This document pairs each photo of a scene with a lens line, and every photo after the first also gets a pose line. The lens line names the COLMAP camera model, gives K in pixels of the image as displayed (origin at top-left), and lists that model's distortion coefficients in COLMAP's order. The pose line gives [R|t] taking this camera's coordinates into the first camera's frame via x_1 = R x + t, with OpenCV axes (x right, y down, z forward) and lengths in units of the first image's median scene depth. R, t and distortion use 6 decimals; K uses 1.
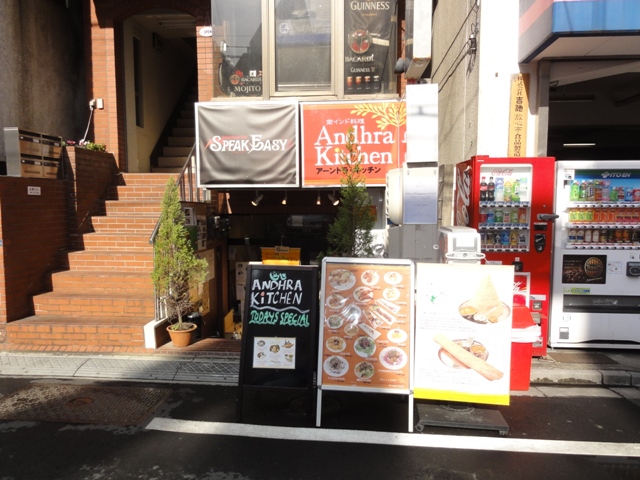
lens RADIAL K [[456.8, 0, 320.5], [0, 456.8, 240.5], [0, 0, 1]] dist [0.005053, -0.005112]
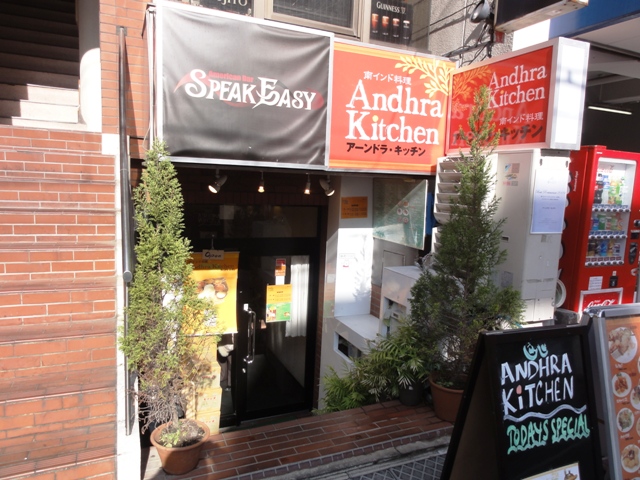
lens RADIAL K [[456.8, 0, 320.0], [0, 456.8, 238.7], [0, 0, 1]] dist [0.005053, -0.005112]
pose [[0.874412, -0.020451, 0.484752, -0.375674], [-0.002897, 0.998873, 0.047367, -0.050818], [-0.485175, -0.042823, 0.873368, 0.439261]]
